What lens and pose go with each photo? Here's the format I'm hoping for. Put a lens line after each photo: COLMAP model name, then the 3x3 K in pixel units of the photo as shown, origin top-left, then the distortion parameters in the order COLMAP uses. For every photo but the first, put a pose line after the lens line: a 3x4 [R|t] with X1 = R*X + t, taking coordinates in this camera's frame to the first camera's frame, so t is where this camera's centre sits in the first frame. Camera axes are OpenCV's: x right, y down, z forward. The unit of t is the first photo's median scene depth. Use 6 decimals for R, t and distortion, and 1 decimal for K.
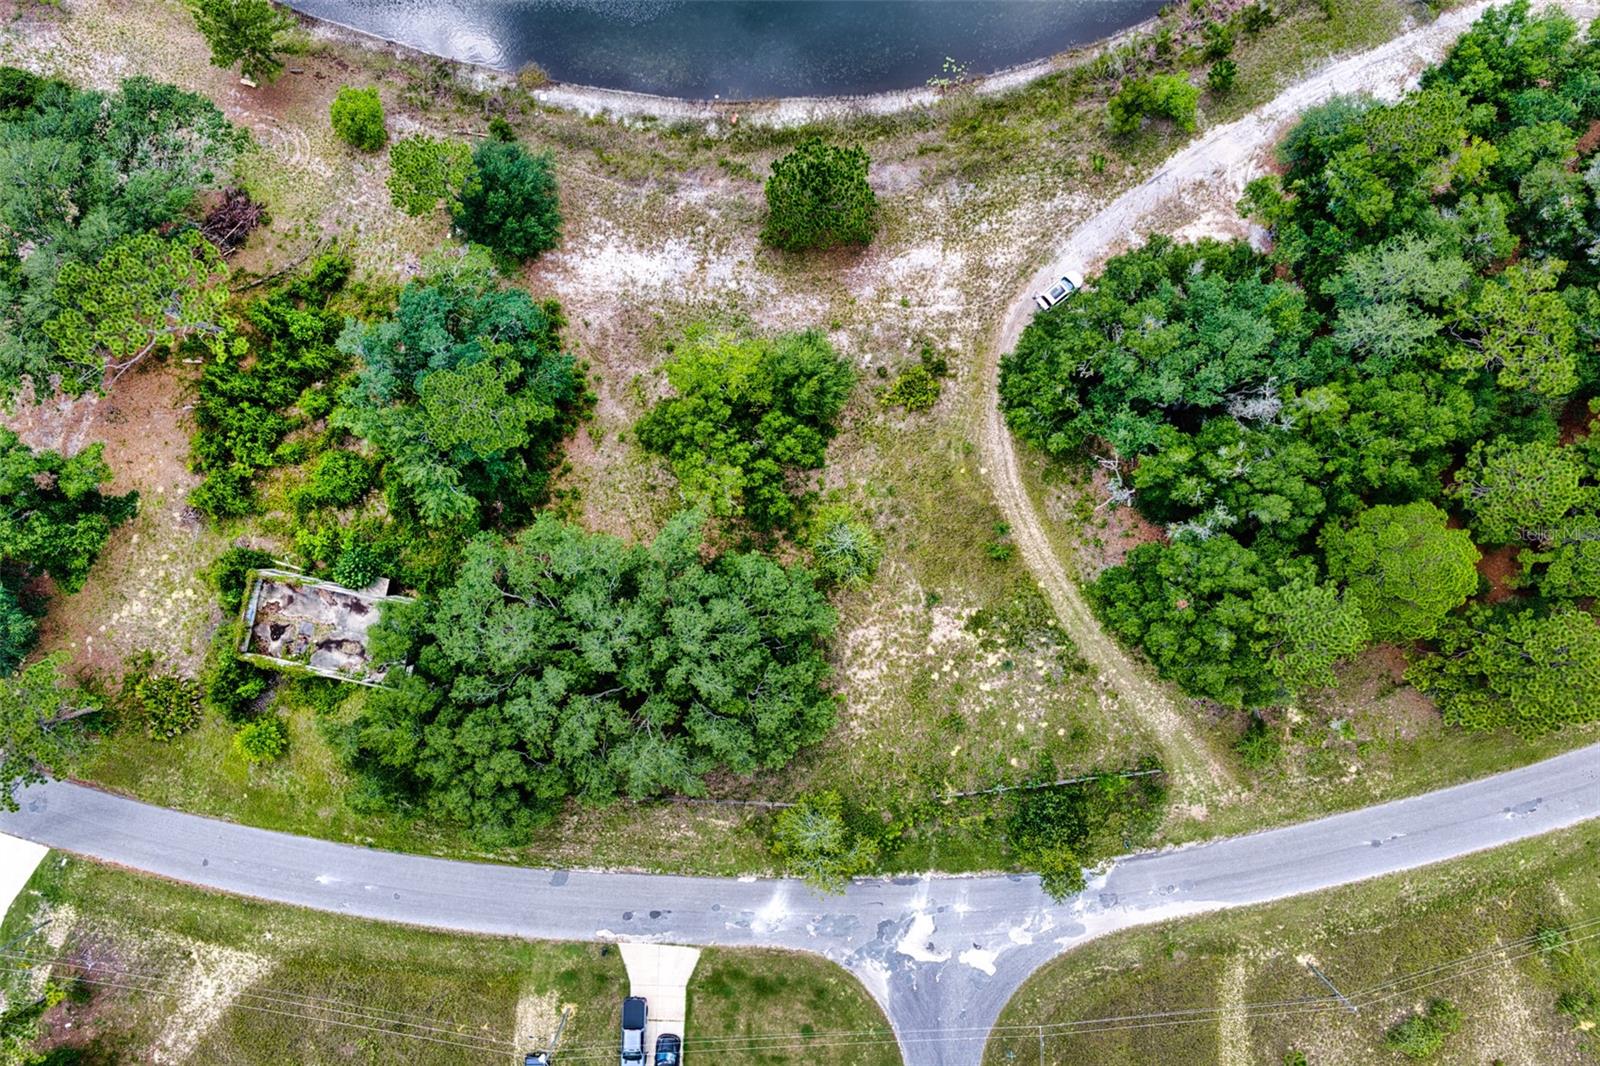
lens RADIAL K [[1306.5, 0, 807.9], [0, 1306.5, 532.3], [0, 0, 1]] dist [0.042981, -0.050209]
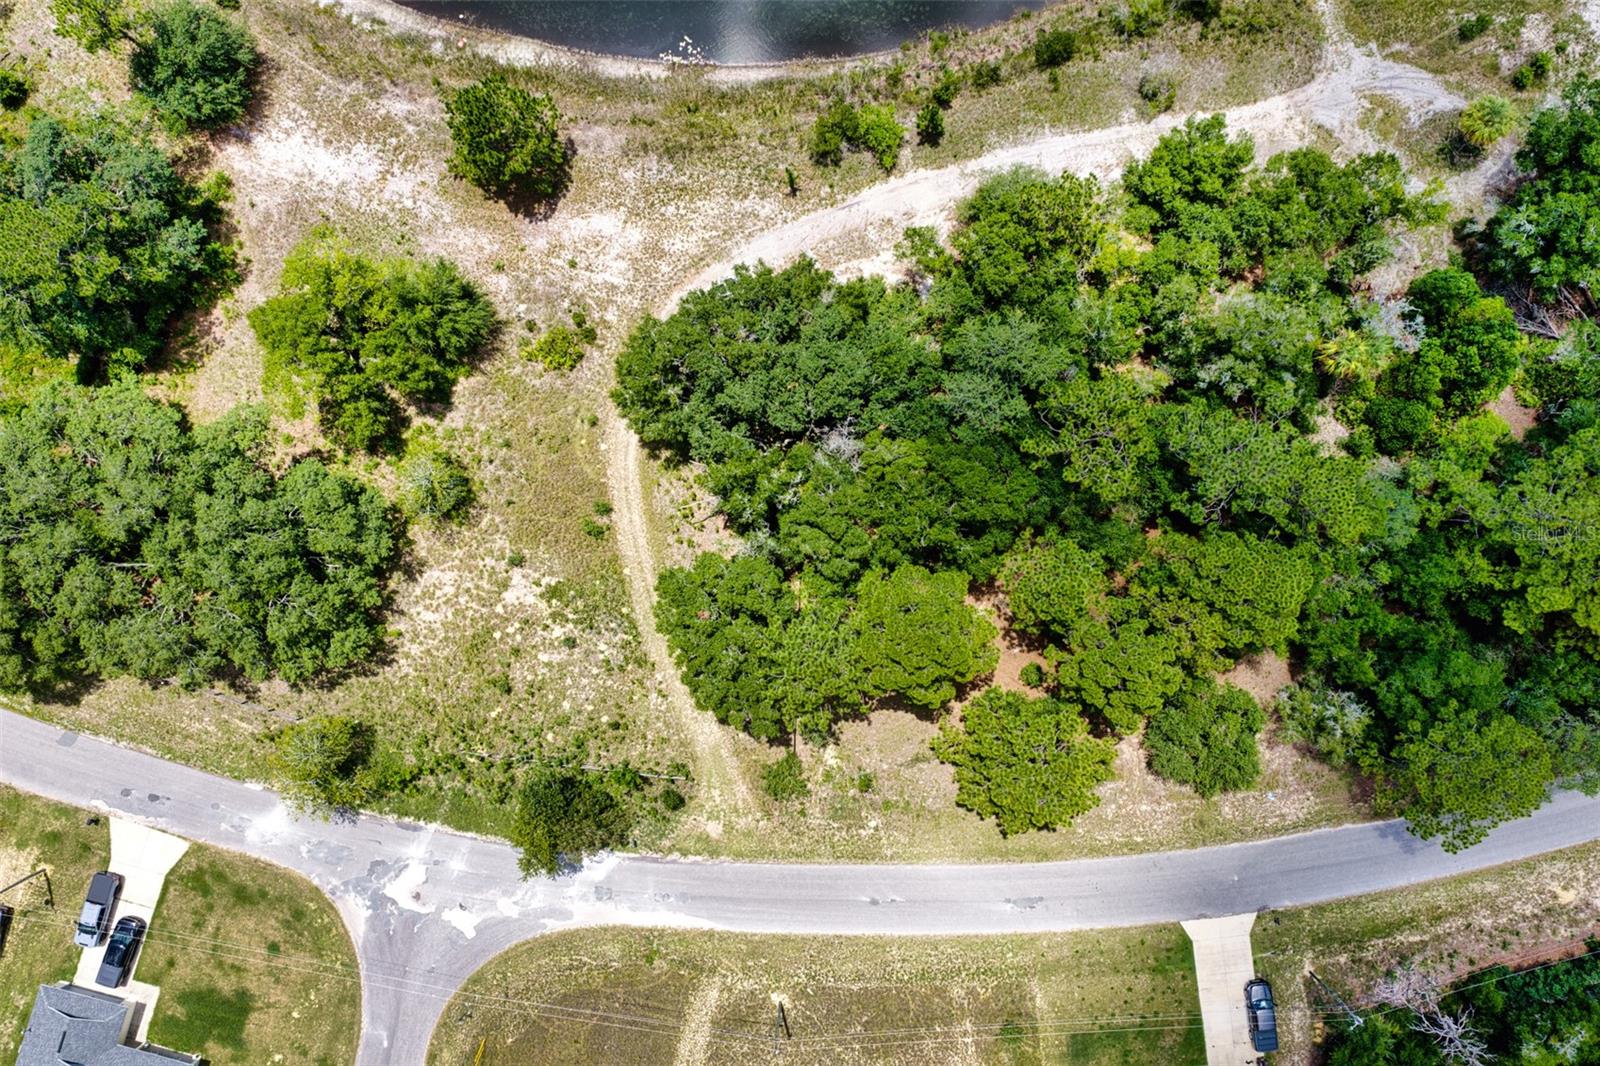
lens RADIAL K [[1306.5, 0, 802.0], [0, 1306.5, 535.9], [0, 0, 1]] dist [0.042981, -0.050209]
pose [[0.969866, 0.243616, 0.003253, 0.303521], [-0.243626, 0.969865, 0.003009, -0.021932], [-0.002422, -0.003711, 0.999990, 0.007393]]
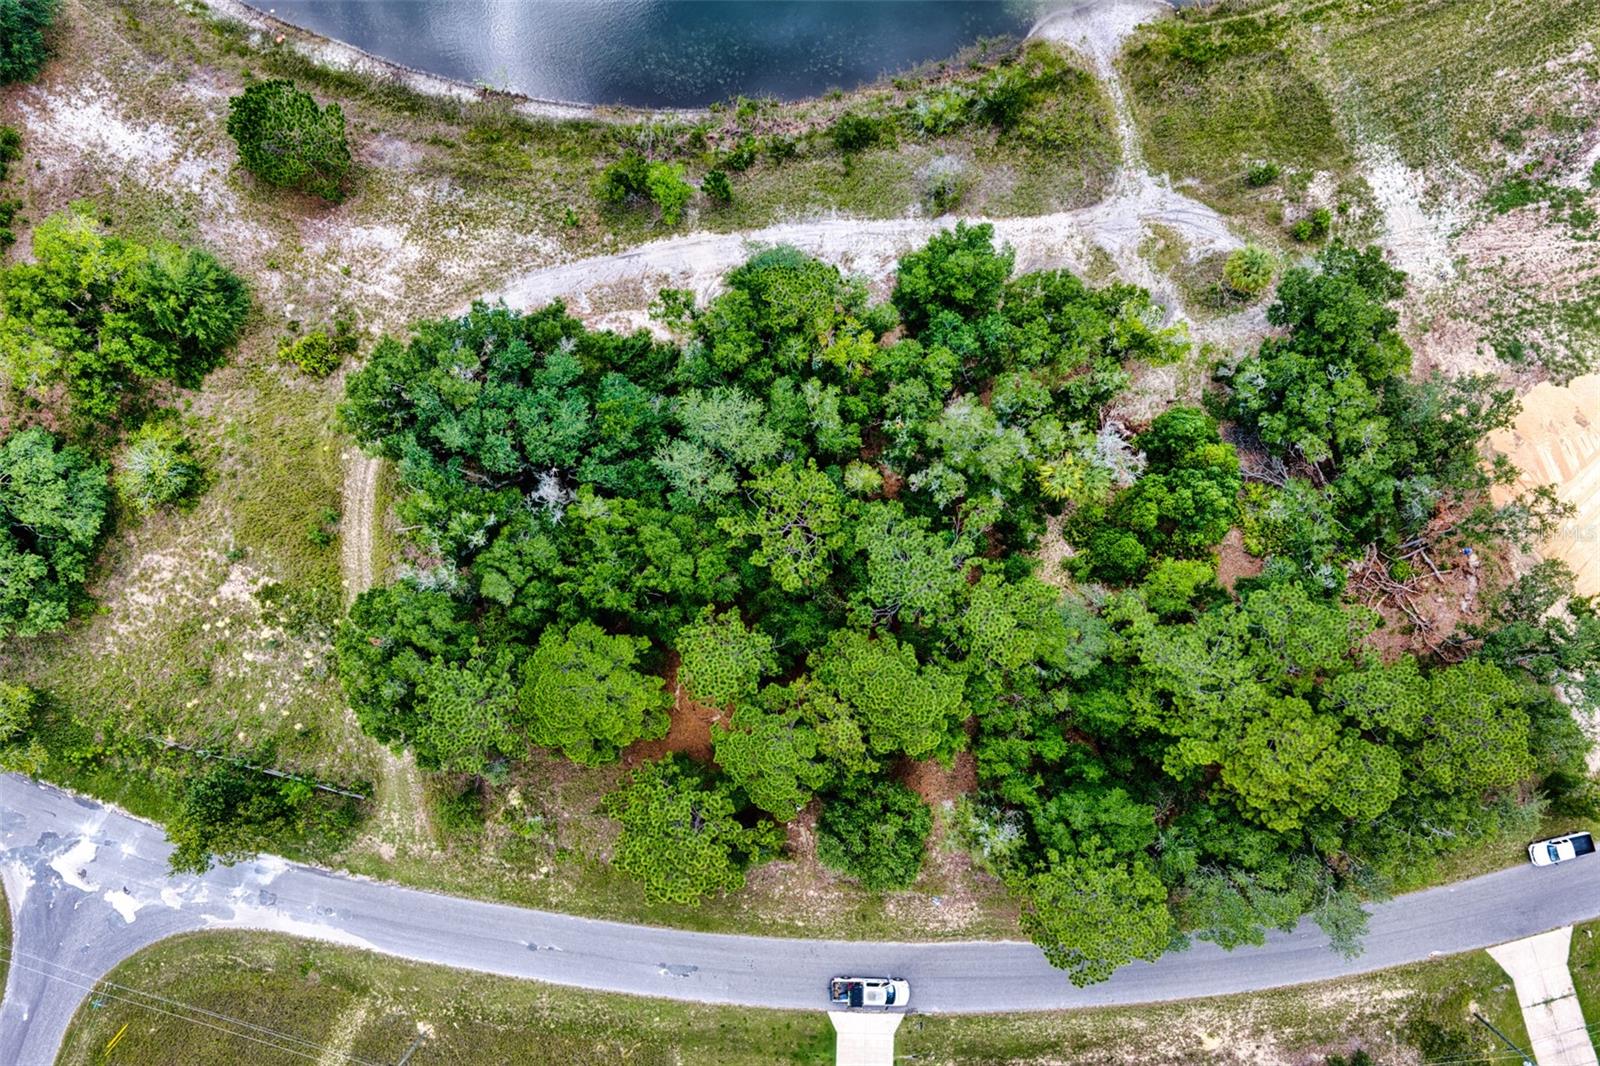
lens RADIAL K [[1306.5, 0, 798.8], [0, 1306.5, 537.9], [0, 0, 1]] dist [0.042981, -0.050209]
pose [[0.922780, 0.385317, -0.002694, 0.494807], [-0.385321, 0.922782, -0.001116, -0.125782], [0.002056, 0.002068, 0.999996, 0.001524]]
